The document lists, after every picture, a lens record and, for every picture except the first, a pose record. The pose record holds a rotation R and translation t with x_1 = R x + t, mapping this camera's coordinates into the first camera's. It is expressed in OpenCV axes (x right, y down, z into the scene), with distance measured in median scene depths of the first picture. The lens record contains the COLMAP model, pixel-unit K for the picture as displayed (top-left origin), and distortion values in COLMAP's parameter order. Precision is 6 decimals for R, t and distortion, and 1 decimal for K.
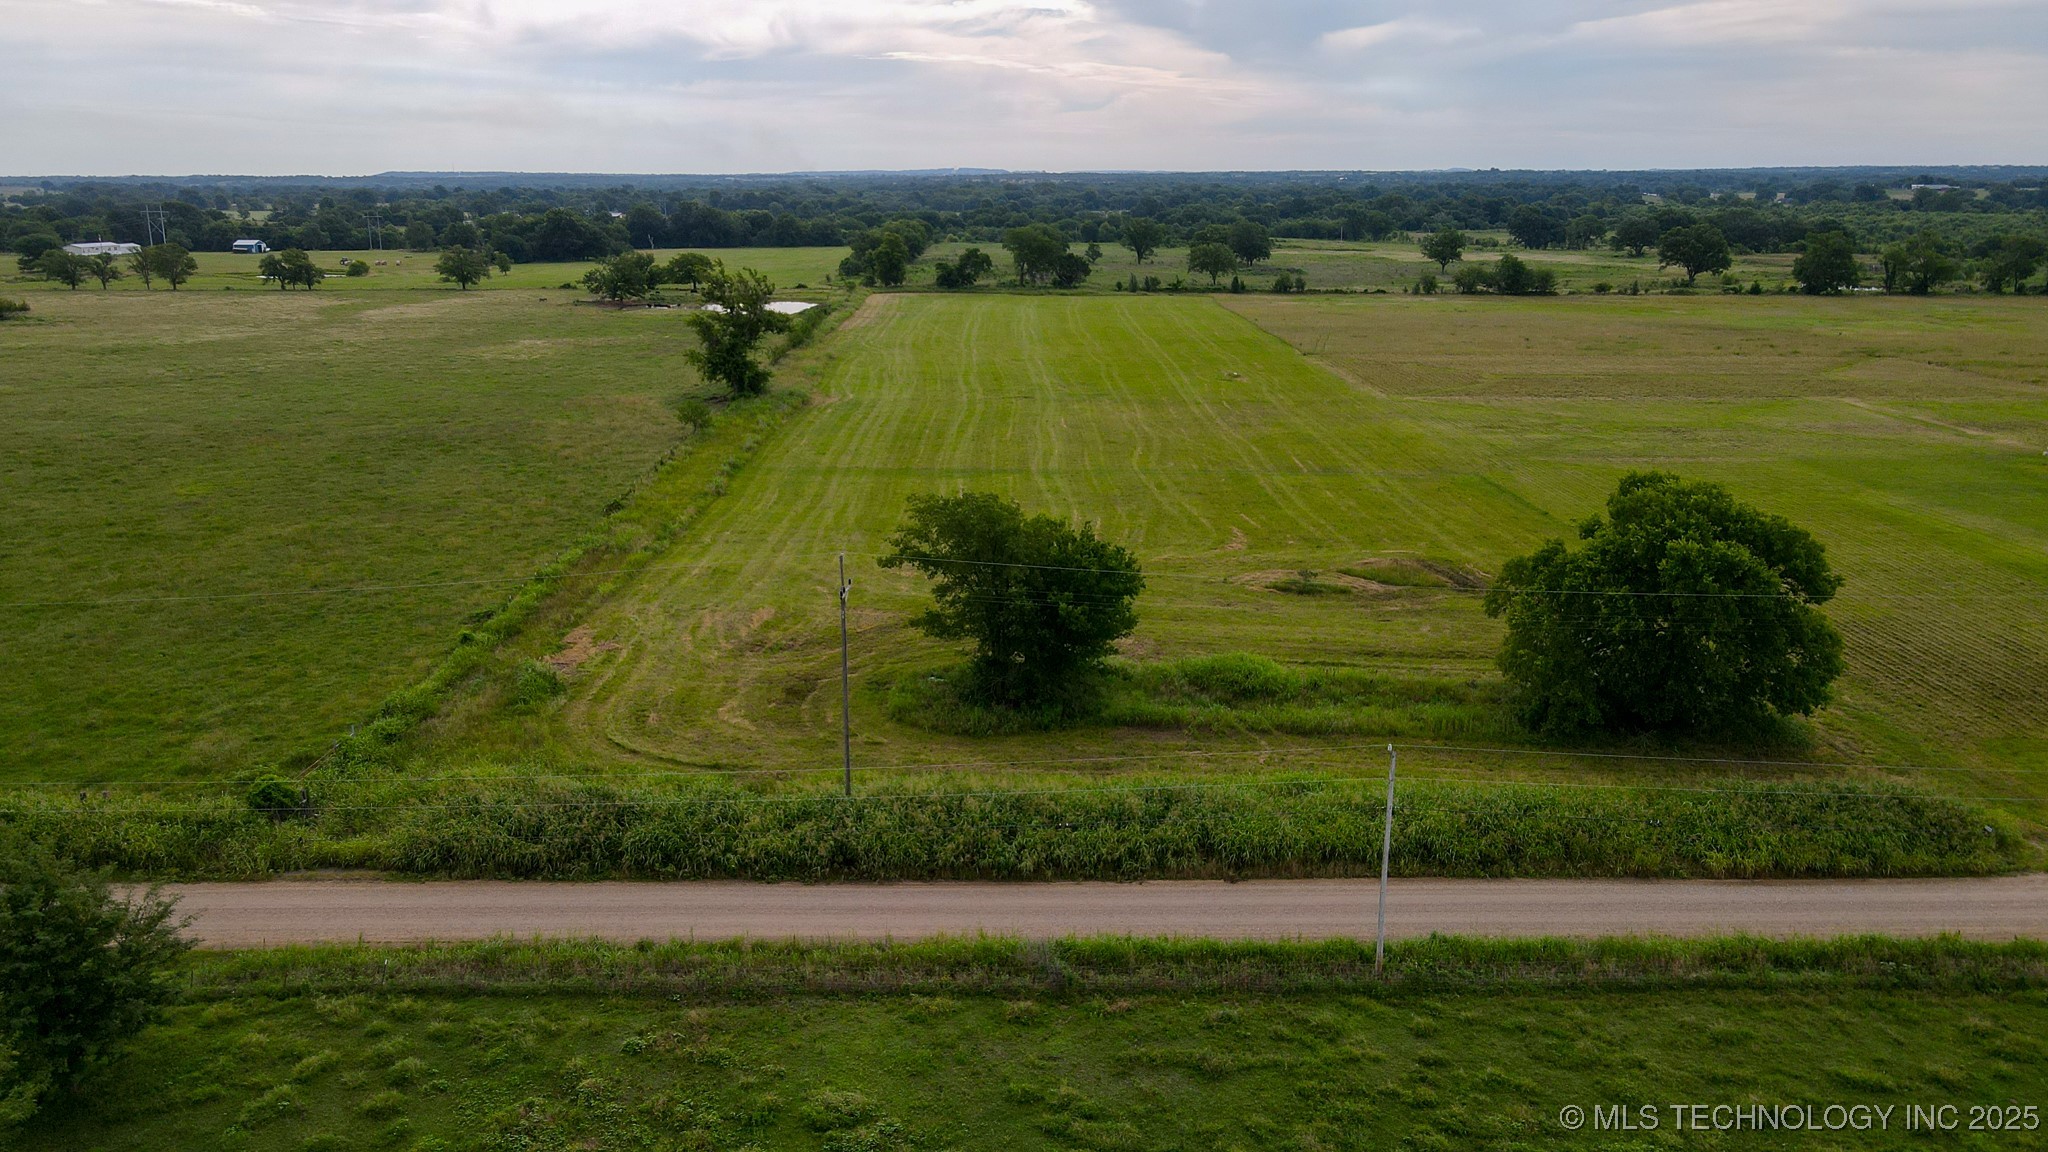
lens RADIAL K [[1514.9, 0, 1018.3], [0, 1514.9, 582.5], [0, 0, 1]] dist [-0.000084, 0.024662]
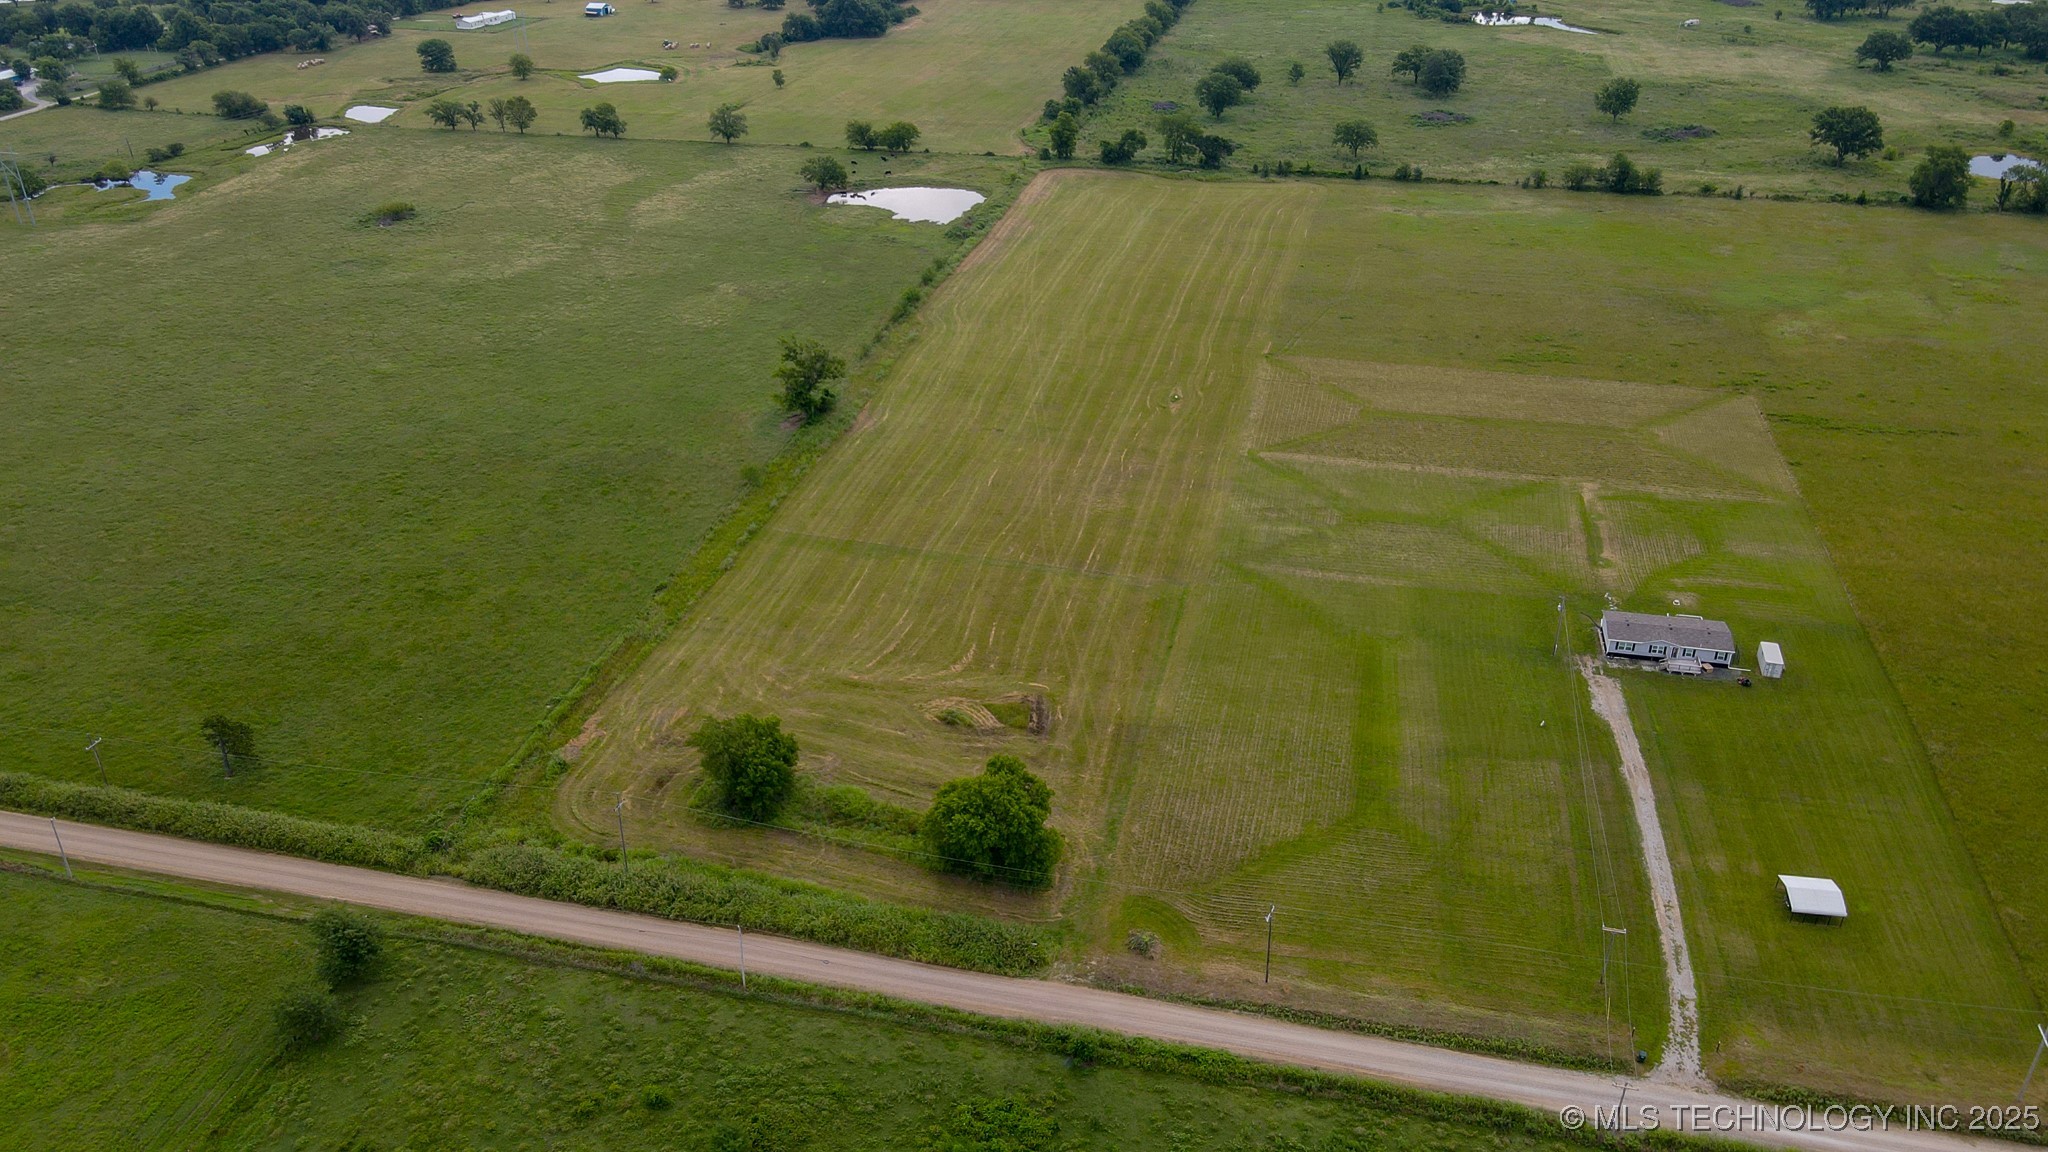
lens RADIAL K [[1514.9, 0, 1026.3], [0, 1514.9, 577.7], [0, 0, 1]] dist [-0.000084, 0.024662]
pose [[0.969891, 0.114464, -0.214965, 0.852871], [-0.056783, 0.964624, 0.257442, -0.853771], [0.236828, -0.237484, 0.942079, -0.960496]]
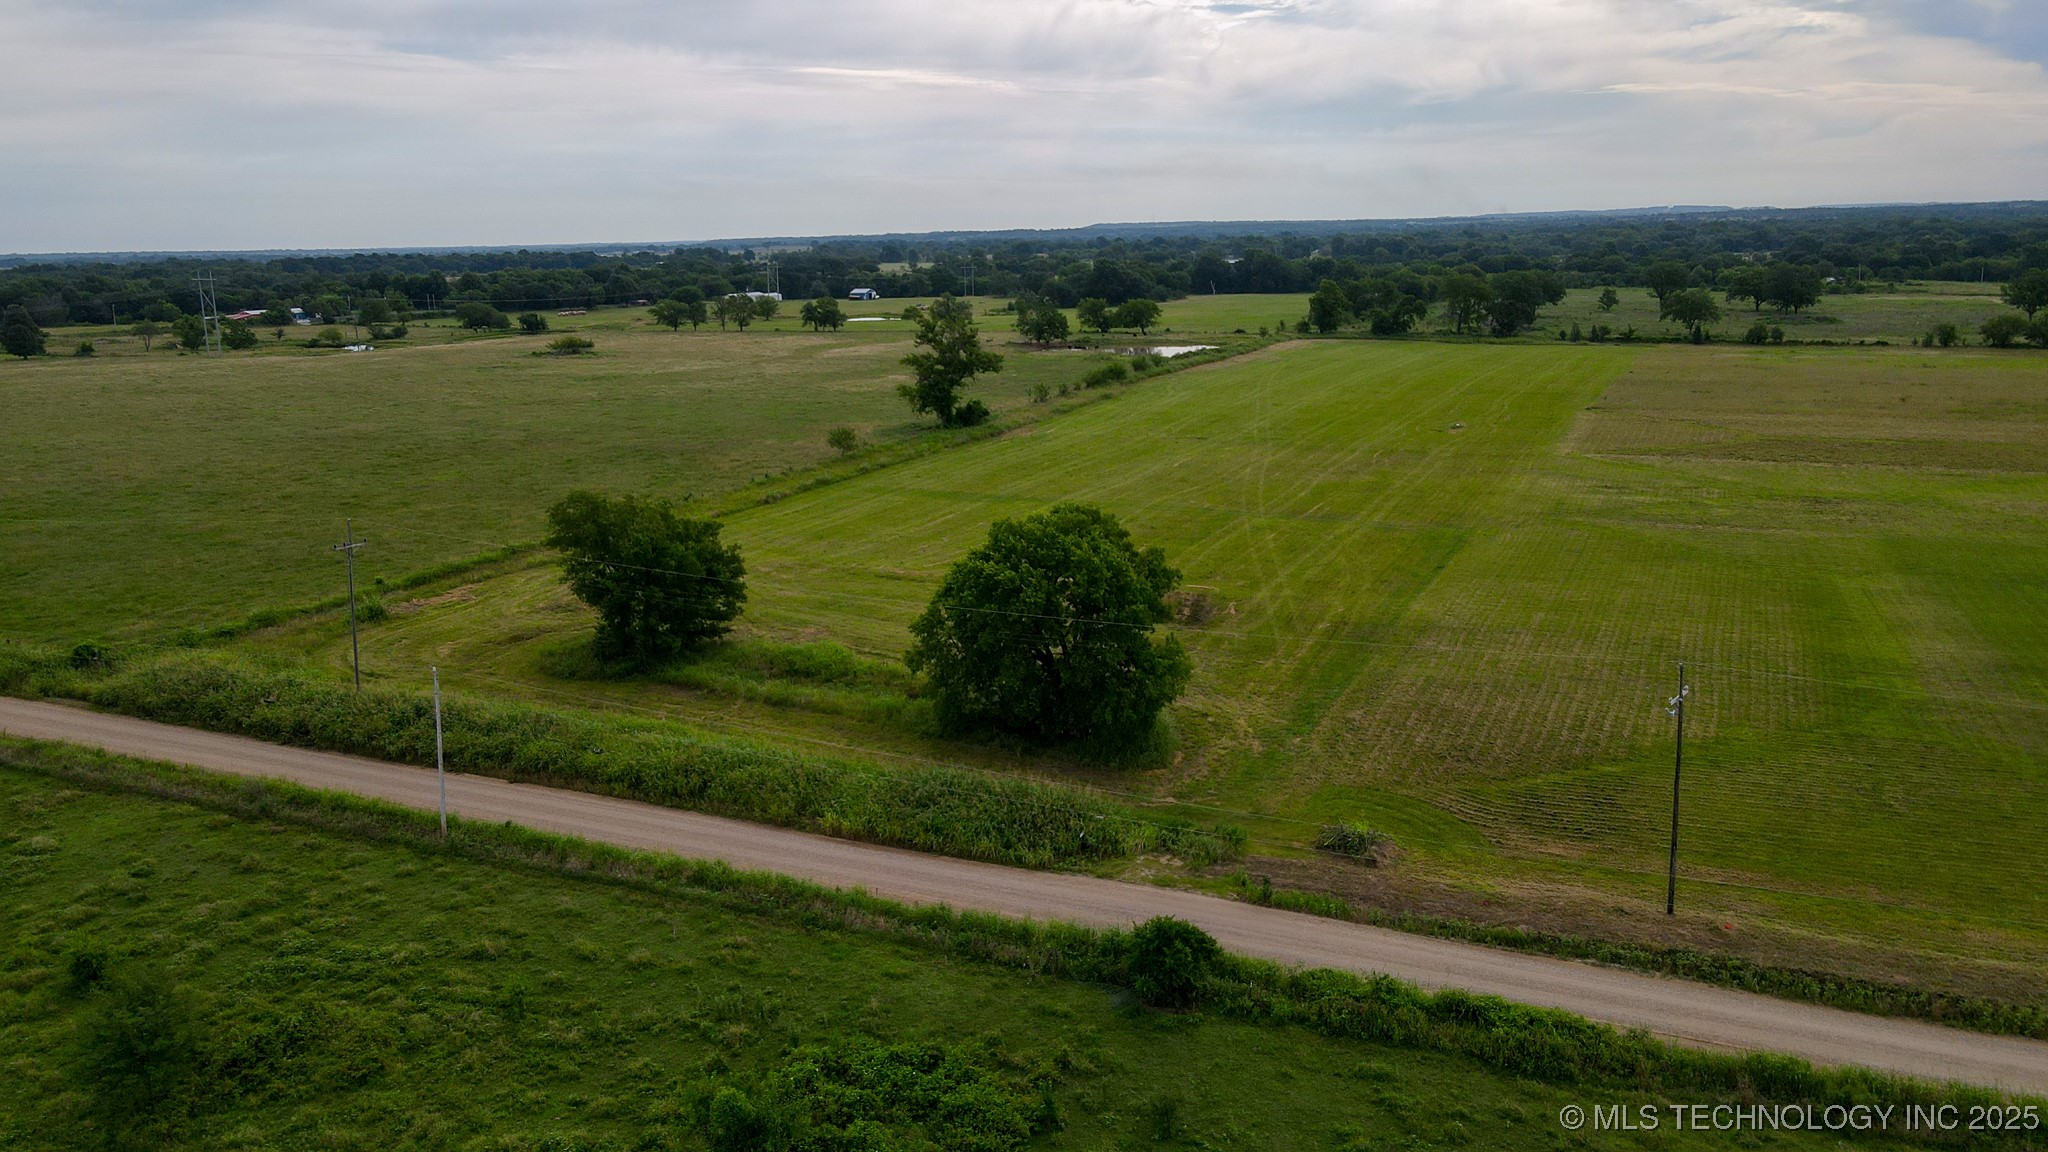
lens RADIAL K [[1514.9, 0, 1017.3], [0, 1514.9, 596.2], [0, 0, 1]] dist [-0.000084, 0.024662]
pose [[0.903723, 0.082492, -0.420095, 0.804023], [-0.090775, 0.995871, 0.000278, -0.003646], [0.418384, 0.037883, 0.907480, -0.014650]]
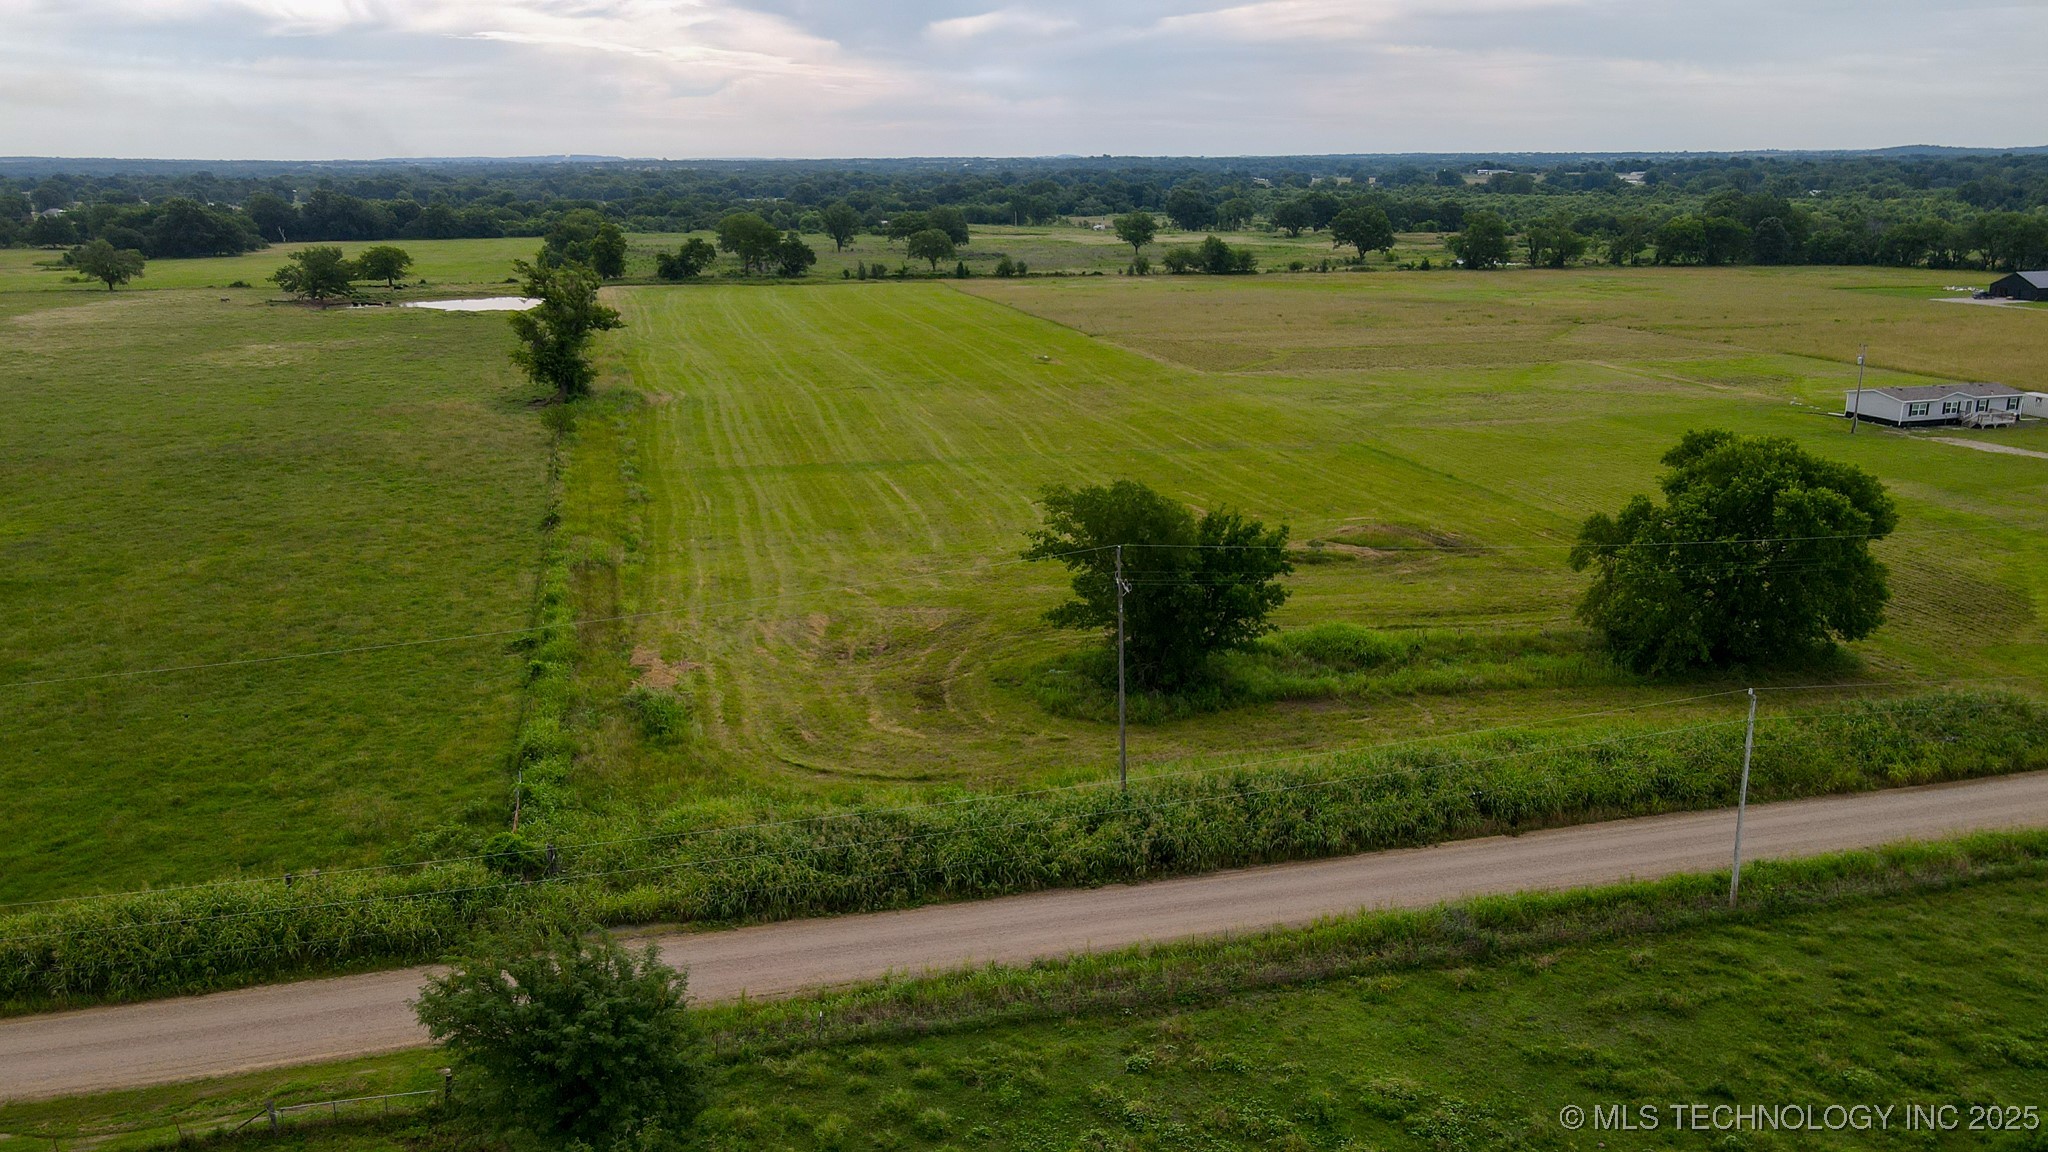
lens RADIAL K [[1514.9, 0, 1023.1], [0, 1514.9, 571.6], [0, 0, 1]] dist [-0.000084, 0.024662]
pose [[0.969867, -0.065685, 0.234613, -0.313289], [0.065317, 0.997821, 0.009350, -0.012384], [-0.234715, 0.006256, 0.972044, 0.045224]]
